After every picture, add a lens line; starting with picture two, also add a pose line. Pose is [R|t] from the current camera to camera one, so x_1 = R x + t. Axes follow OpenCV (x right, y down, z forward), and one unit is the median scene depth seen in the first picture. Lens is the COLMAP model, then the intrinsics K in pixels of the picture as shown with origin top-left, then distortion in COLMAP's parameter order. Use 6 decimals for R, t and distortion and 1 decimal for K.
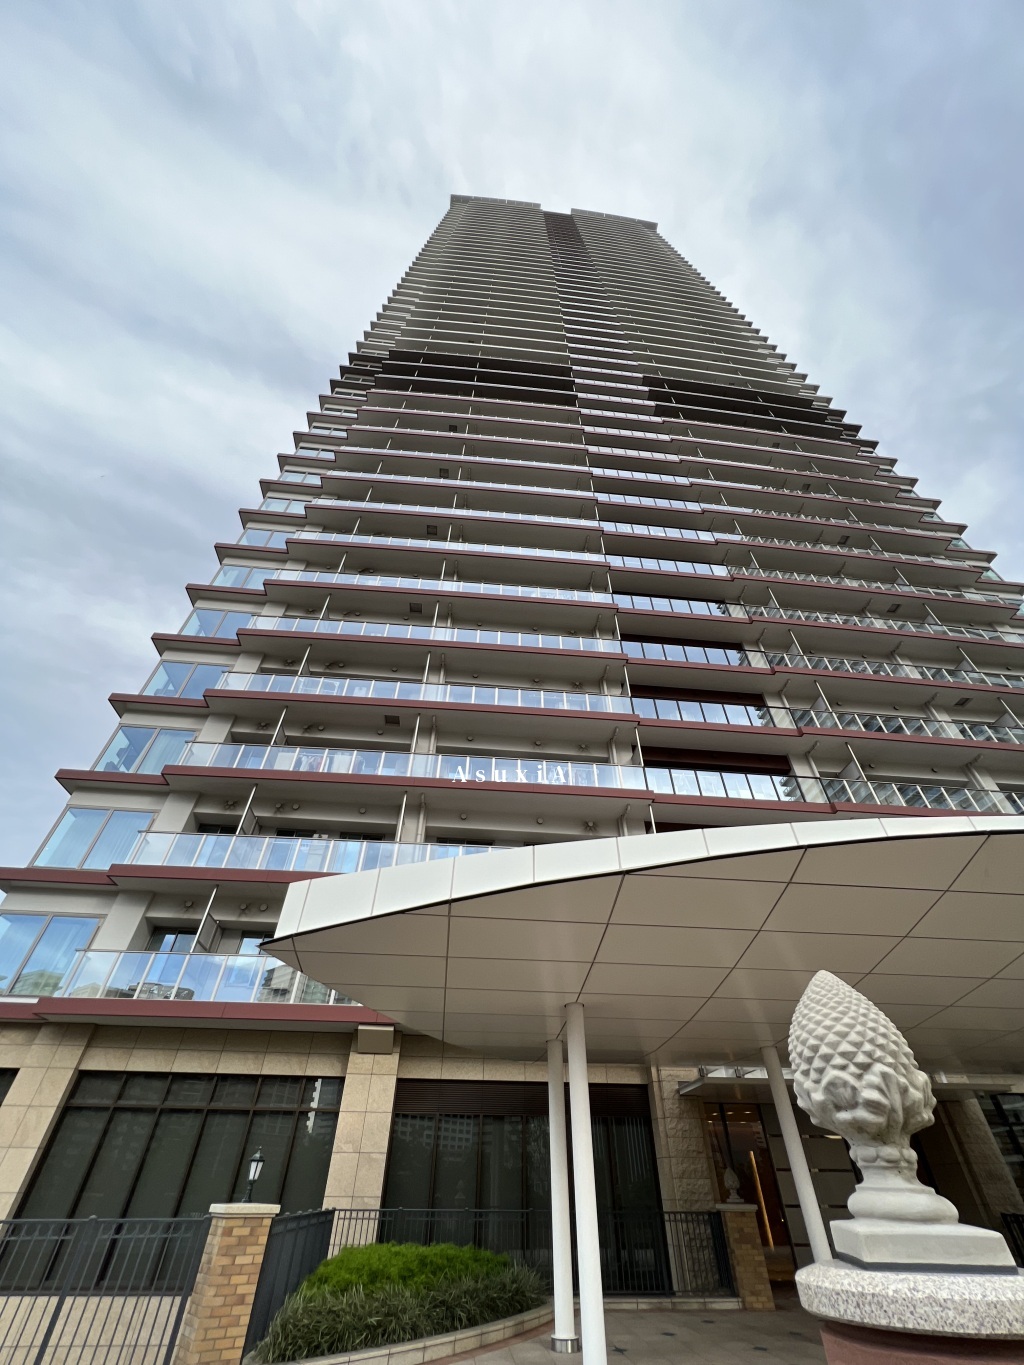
lens RADIAL K [[549.4, 0, 513.4], [0, 549.4, 676.9], [0, 0, 1]] dist [0.000473, -0.000164]
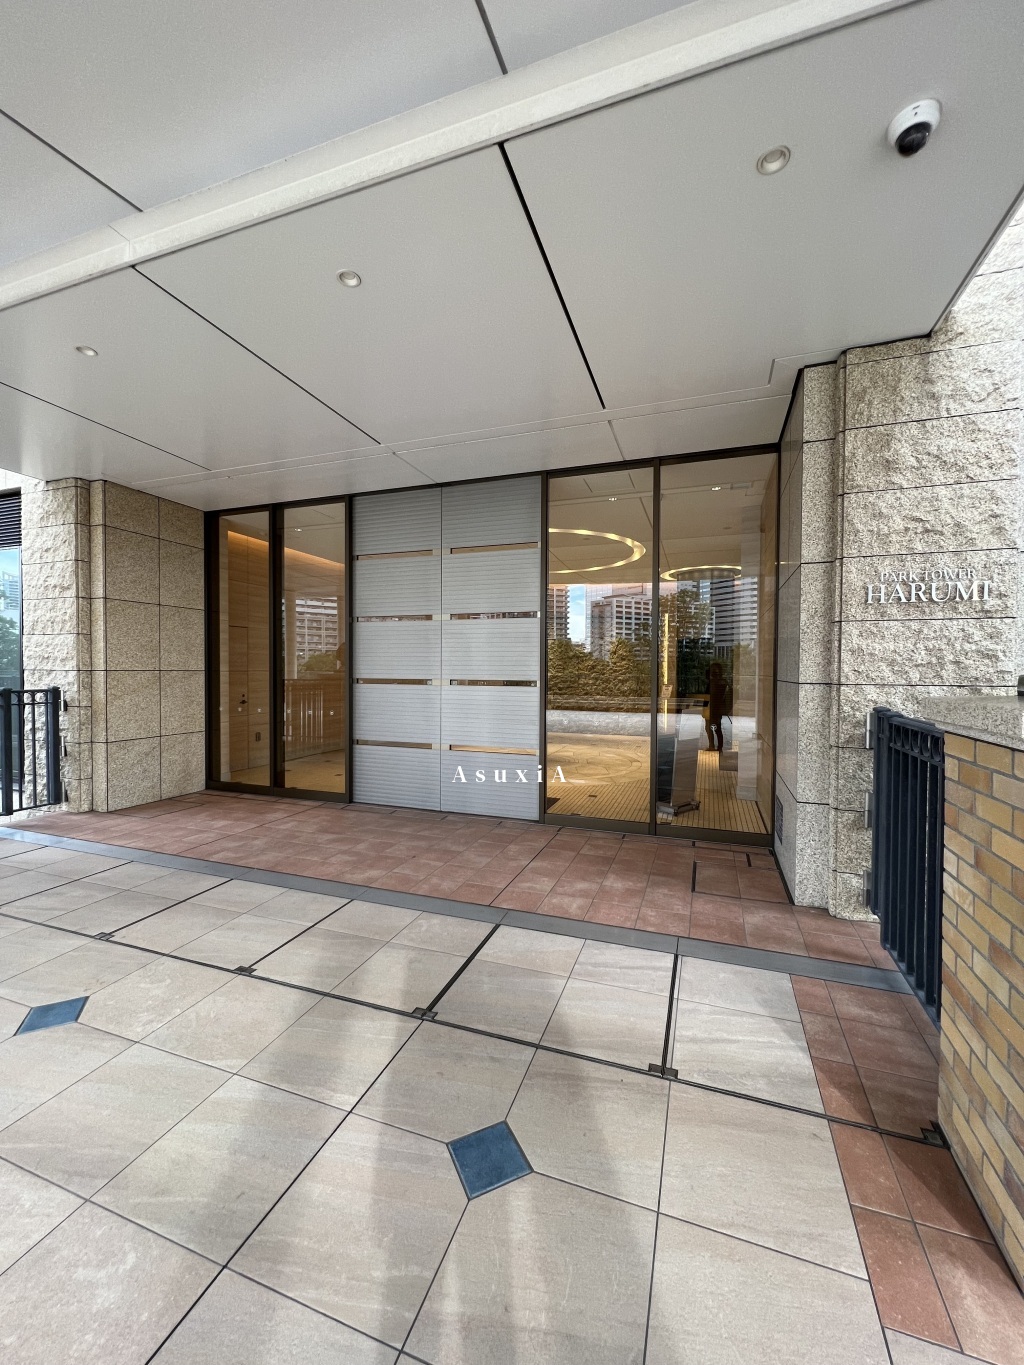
lens RADIAL K [[549.4, 0, 513.4], [0, 549.4, 676.9], [0, 0, 1]] dist [0.000473, -0.000164]
pose [[0.901301, 0.004716, -0.433168, 0.830711], [0.295589, 0.724289, 0.622923, 0.752160], [0.316677, -0.689481, 0.651408, 0.786036]]
